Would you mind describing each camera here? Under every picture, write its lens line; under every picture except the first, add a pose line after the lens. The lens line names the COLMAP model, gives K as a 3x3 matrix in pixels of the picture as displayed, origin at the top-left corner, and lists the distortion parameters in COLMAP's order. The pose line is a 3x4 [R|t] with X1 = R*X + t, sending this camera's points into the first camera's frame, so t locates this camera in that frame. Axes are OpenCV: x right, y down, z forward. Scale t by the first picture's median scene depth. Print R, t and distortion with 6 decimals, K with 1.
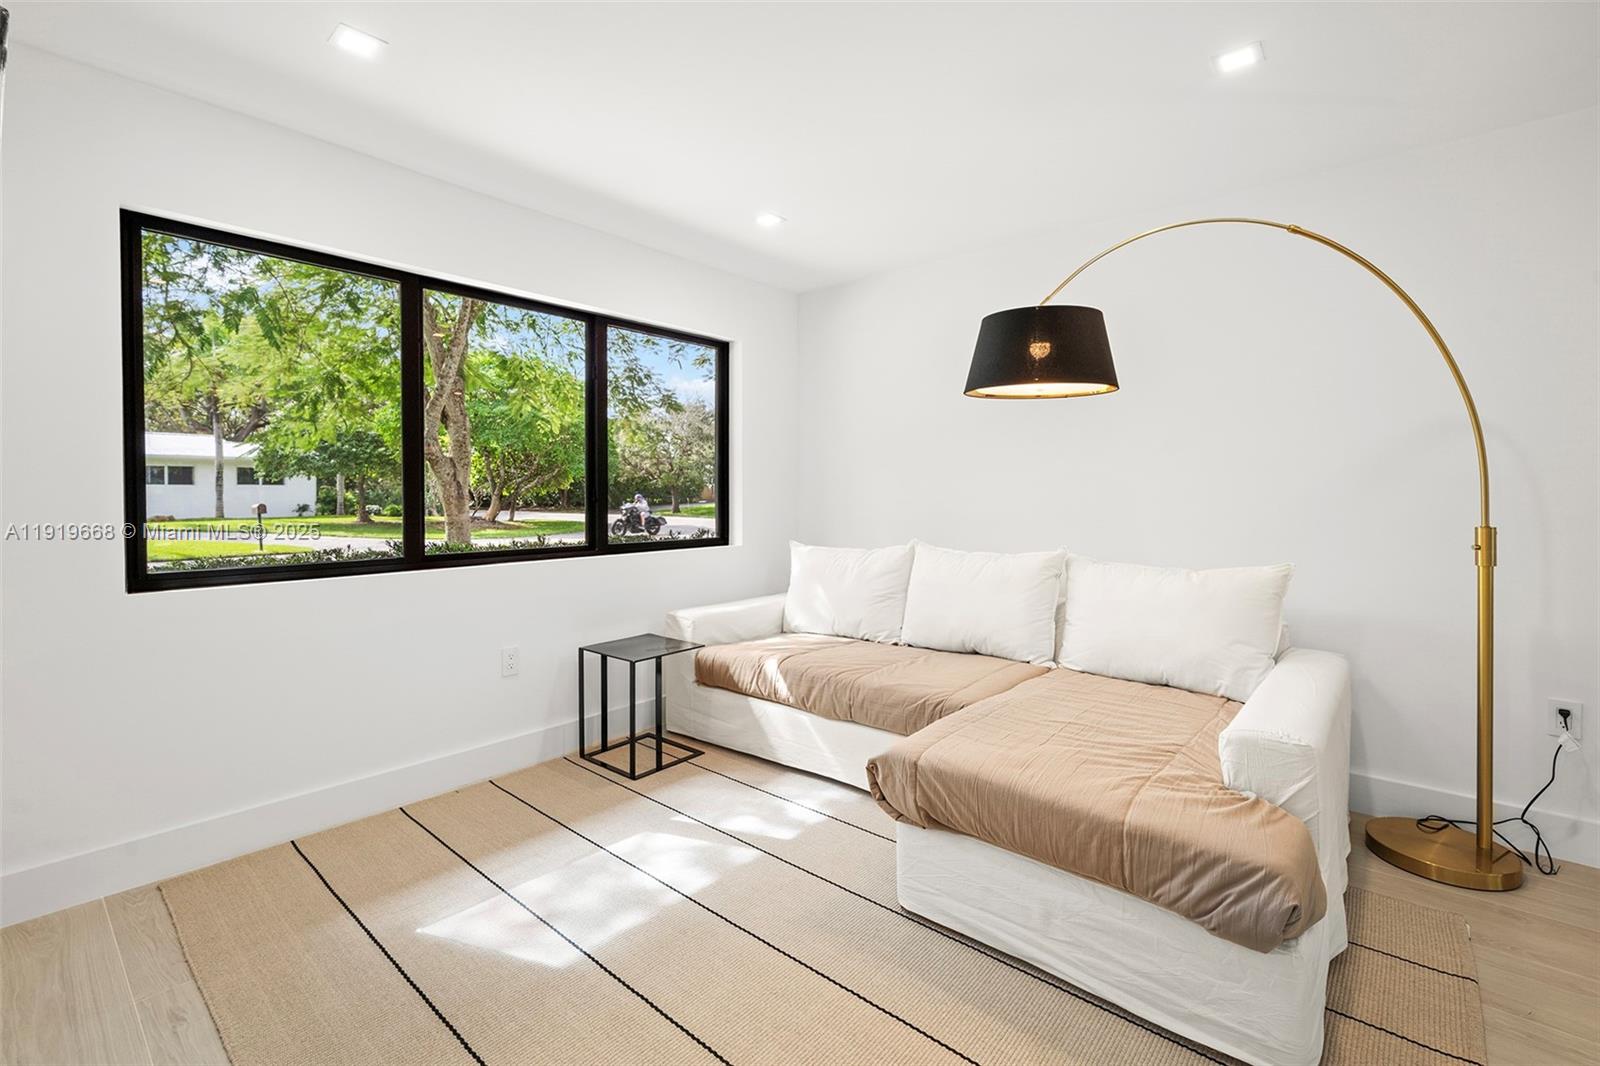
lens RADIAL K [[710.0, 0, 800.1], [0, 710.0, 495.4], [0, 0, 1]] dist [0.001322, 0.000125]
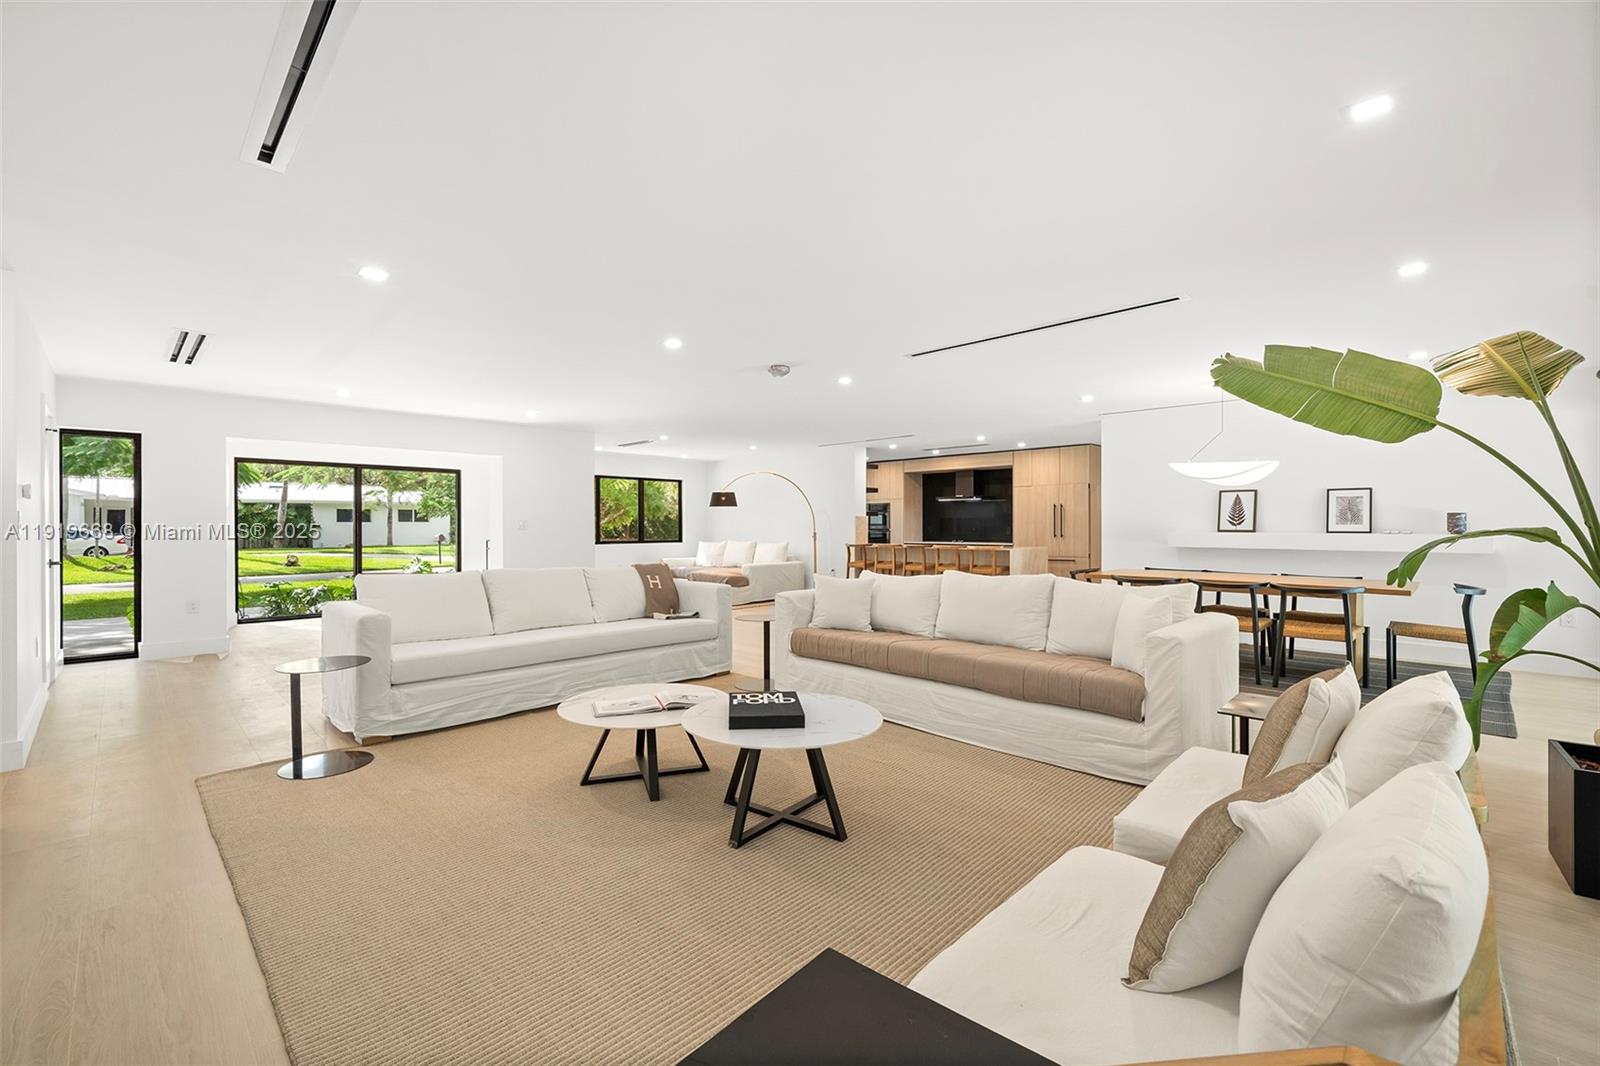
lens RADIAL K [[710.0, 0, 797.4], [0, 710.0, 529.7], [0, 0, 1]] dist [0.001322, 0.000125]
pose [[0.996640, -0.001872, -0.081883, 0.114947], [0.001854, 0.999998, -0.000298, 0.002036], [0.081883, 0.000146, 0.996642, -0.364002]]
